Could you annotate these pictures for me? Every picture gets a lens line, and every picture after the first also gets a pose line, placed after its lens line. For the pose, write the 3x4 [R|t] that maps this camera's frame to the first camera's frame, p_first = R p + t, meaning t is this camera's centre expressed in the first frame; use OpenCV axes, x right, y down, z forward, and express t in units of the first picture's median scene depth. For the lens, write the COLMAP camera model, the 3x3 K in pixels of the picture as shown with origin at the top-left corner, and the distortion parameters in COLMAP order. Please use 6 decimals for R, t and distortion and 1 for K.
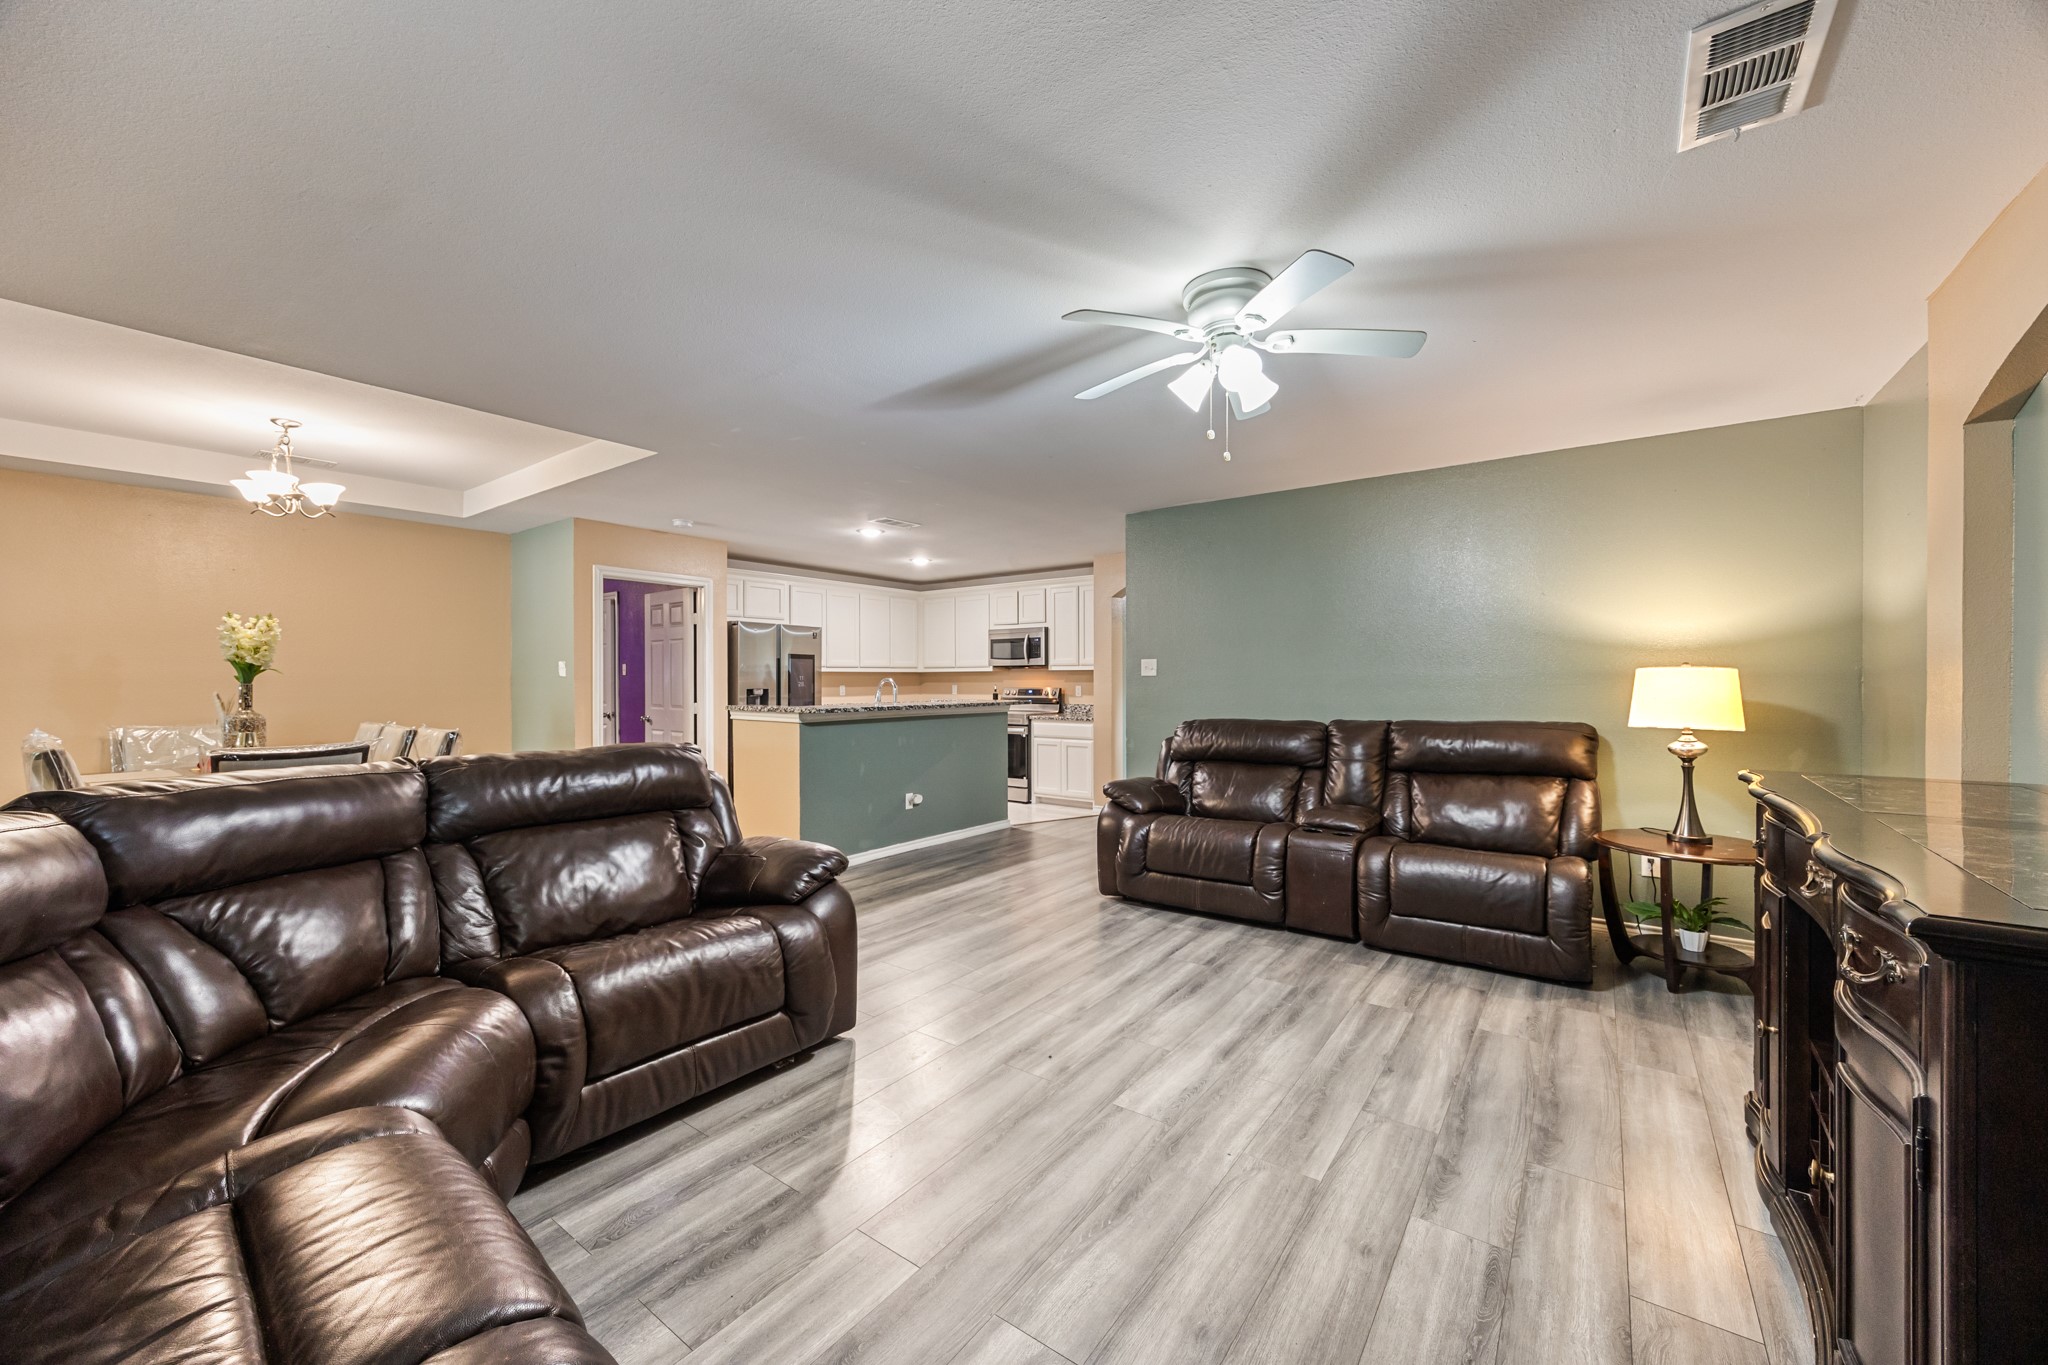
lens RADIAL K [[772.1, 0, 1023.3], [0, 772.1, 683.9], [0, 0, 1]] dist [0.003695, -0.000164]
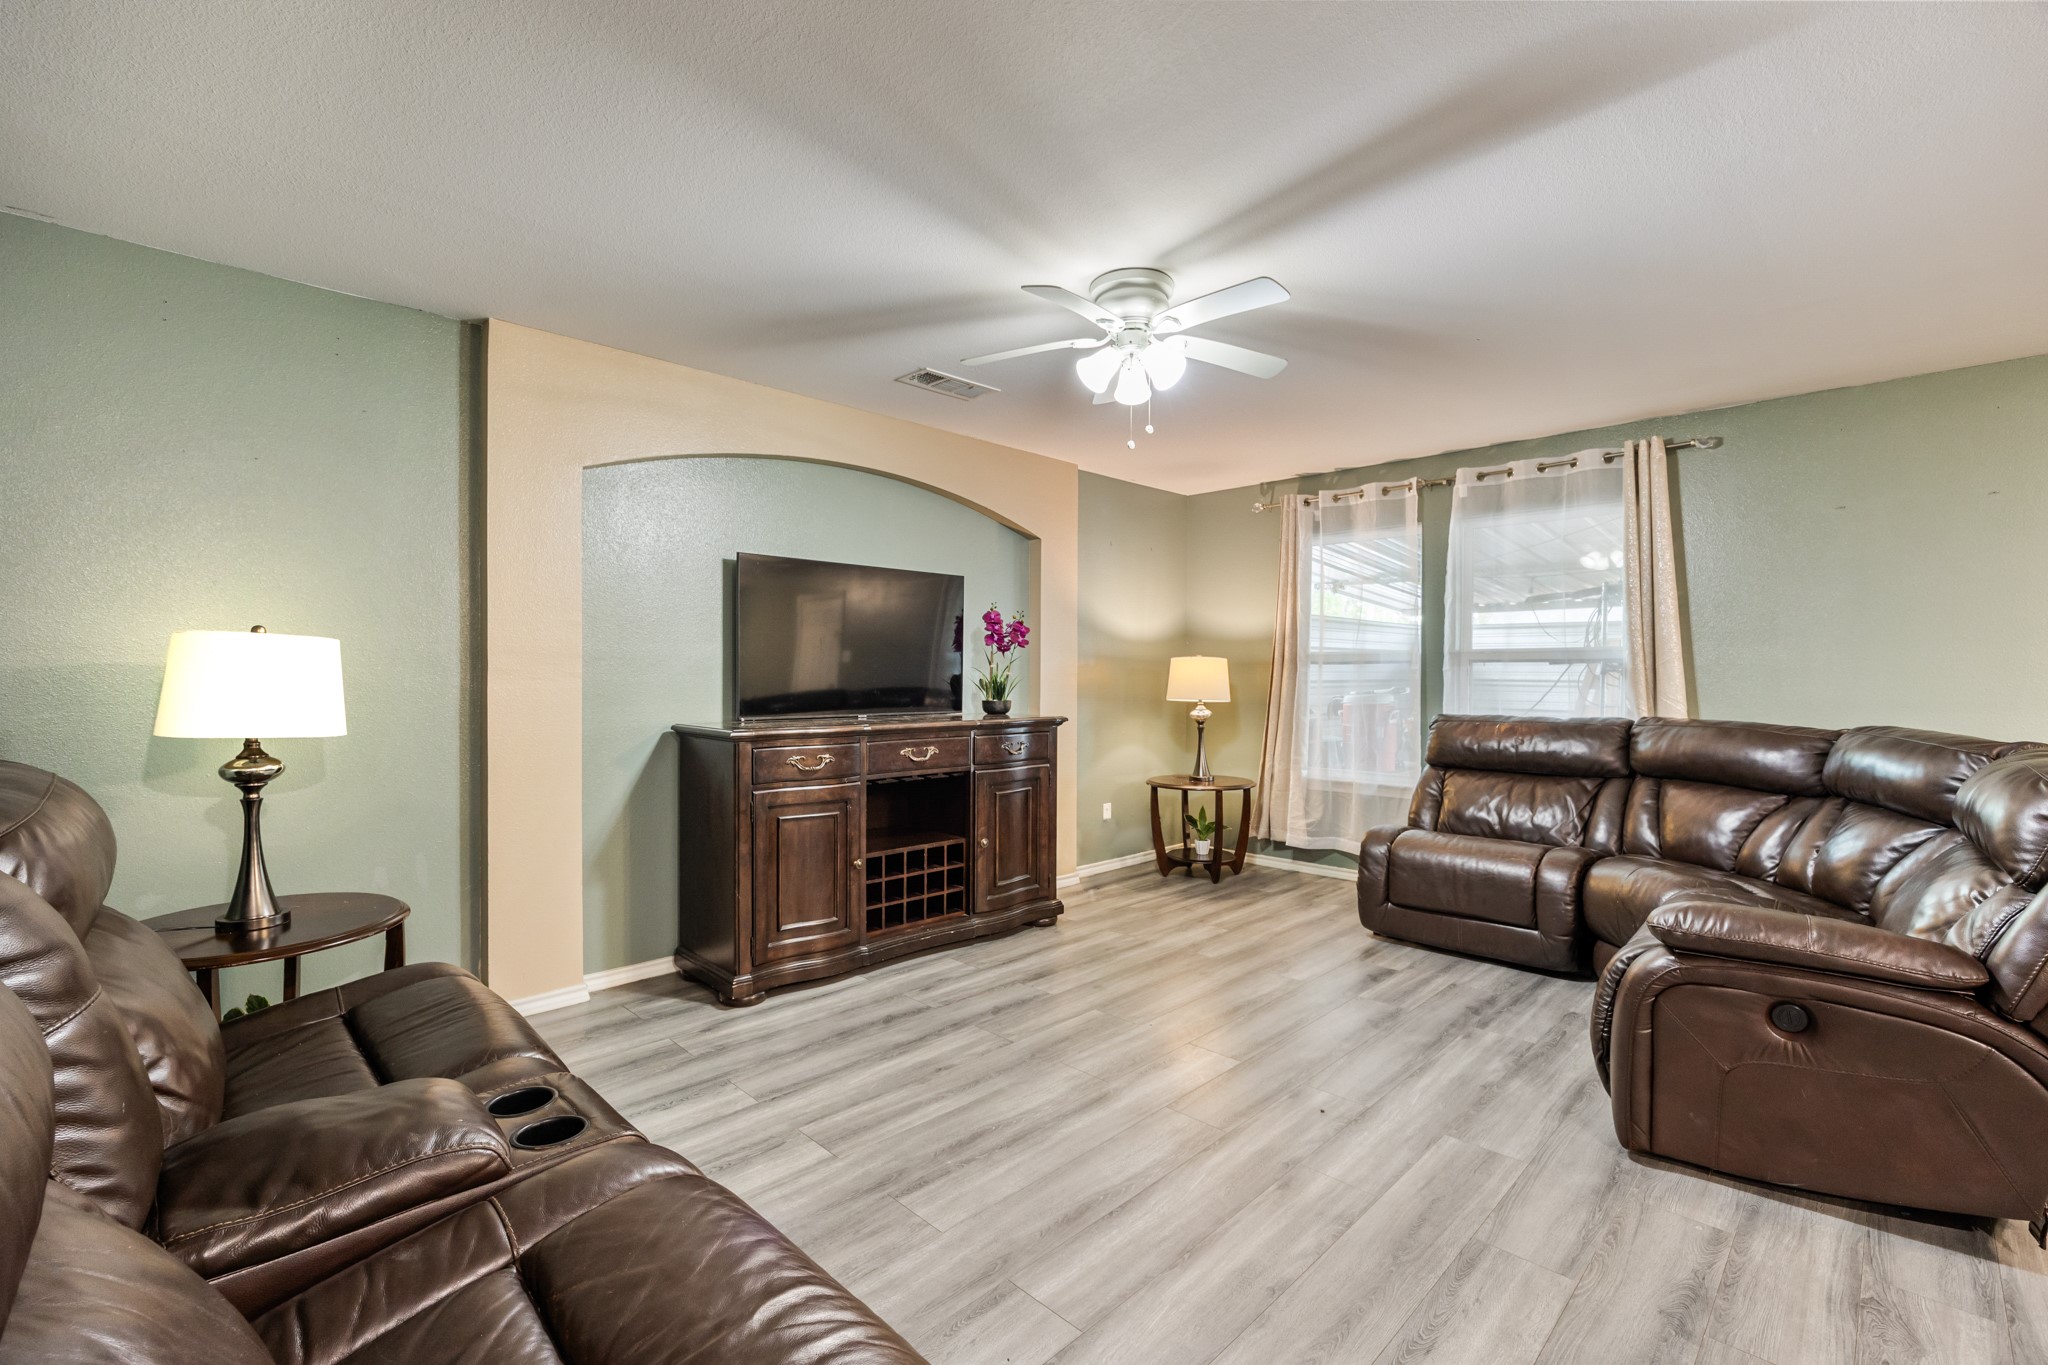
lens RADIAL K [[893.8, 0, 1018.5], [0, 893.8, 681.9], [0, 0, 1]] dist [-0.009490, -0.000068]
pose [[-0.988381, -0.001647, 0.151991, 0.076650], [-0.000237, 0.999957, 0.009296, 0.004869], [-0.151999, 0.009152, -0.988338, 0.743599]]
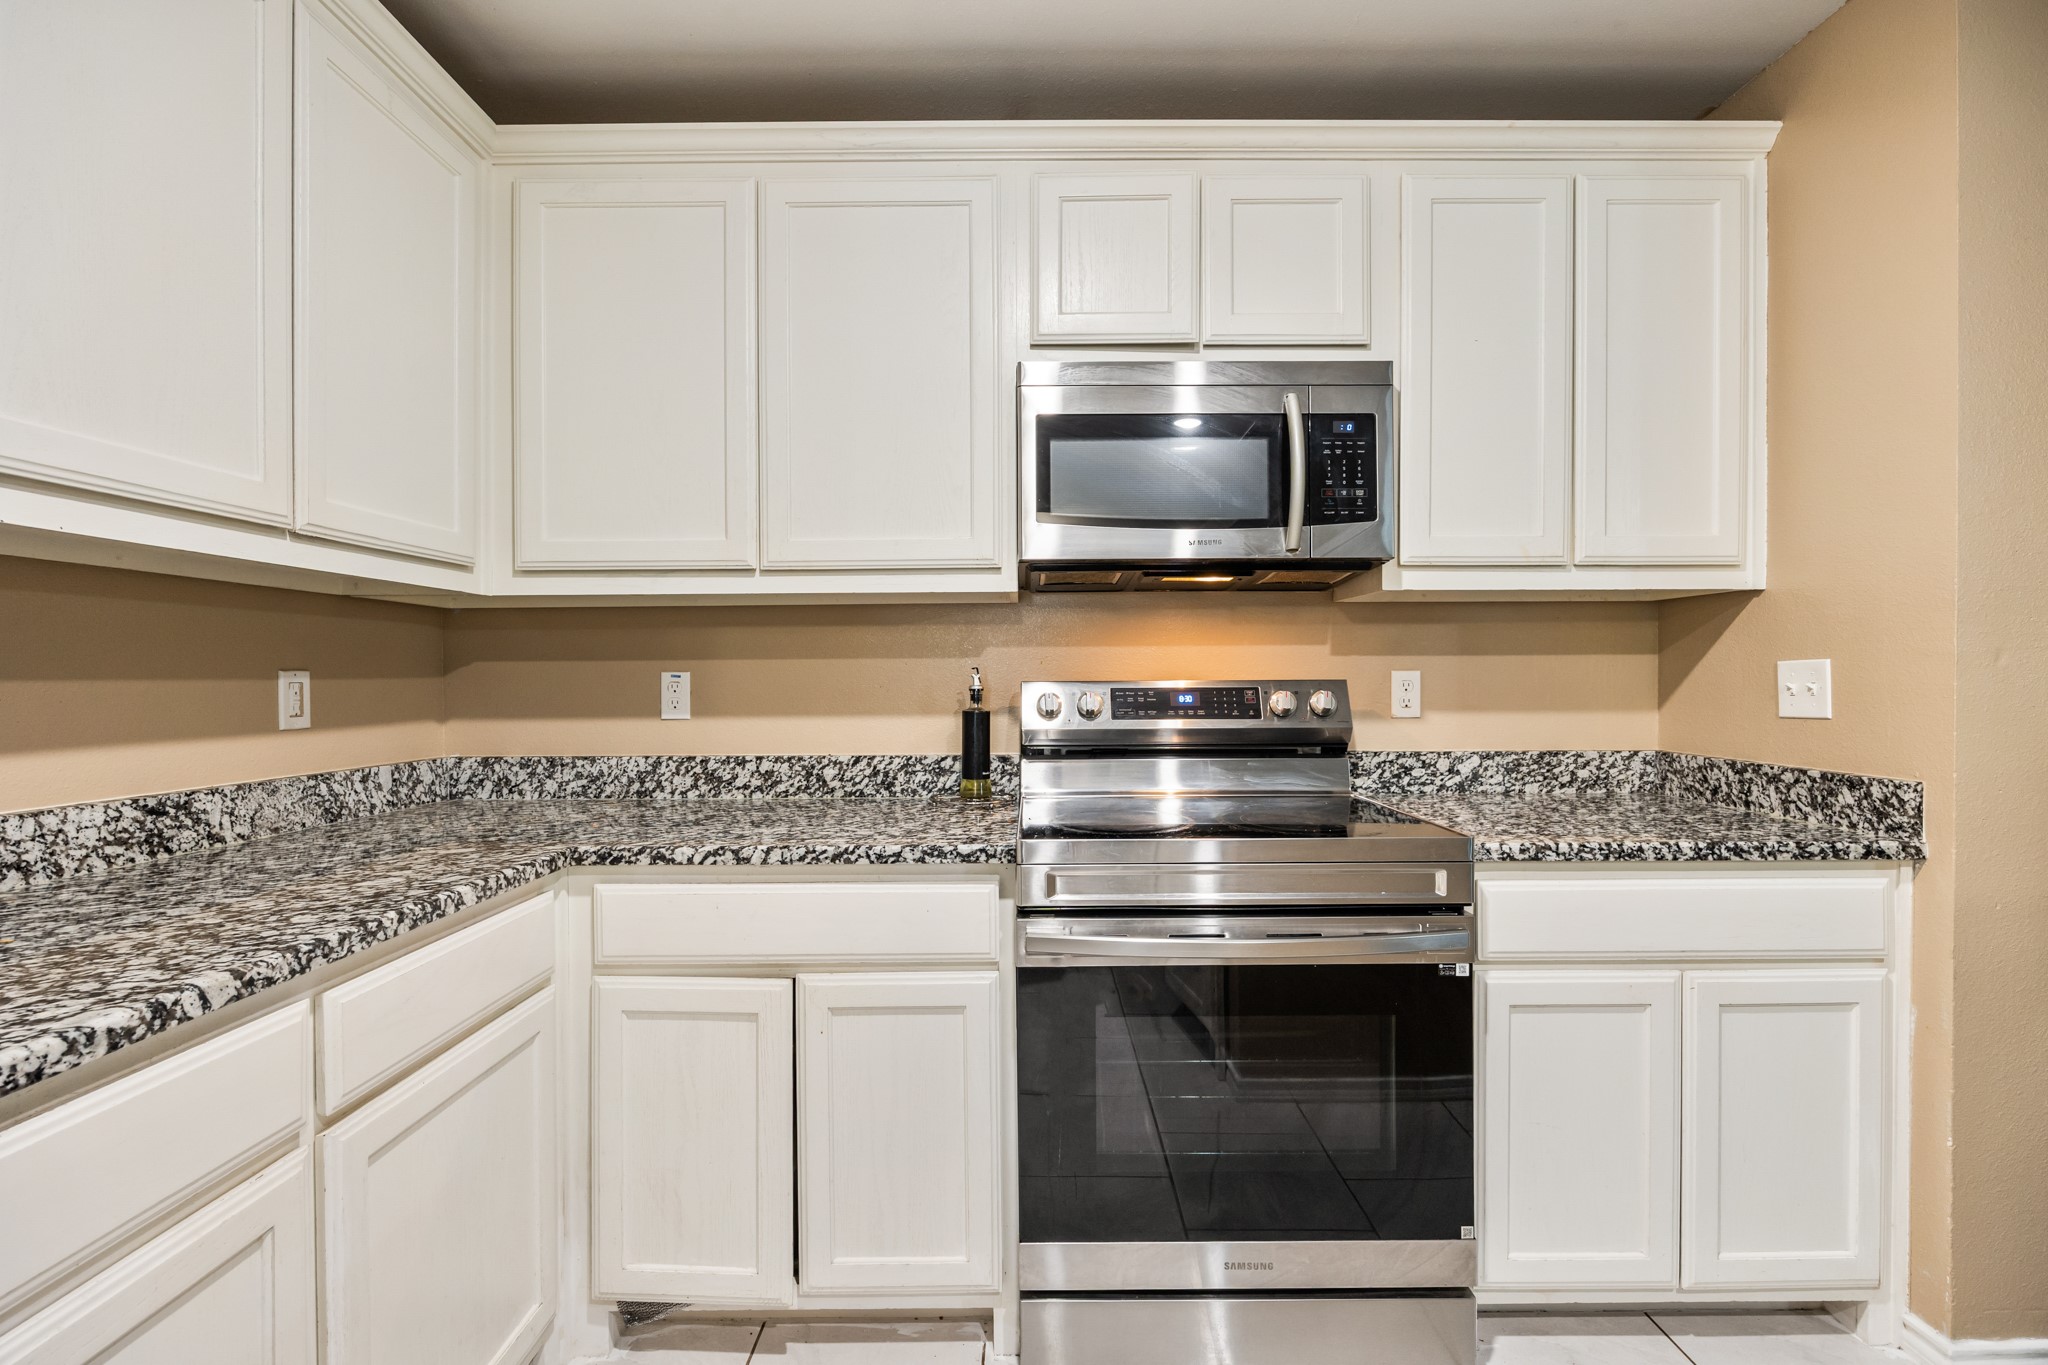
lens RADIAL K [[893.8, 0, 1039.9], [0, 893.8, 680.0], [0, 0, 1]] dist [-0.009490, -0.000068]
pose [[0.796940, -0.002077, 0.604054, -0.215321], [0.006380, 0.999967, -0.004978, 0.007409], [-0.604024, 0.007821, 0.796927, 1.055590]]
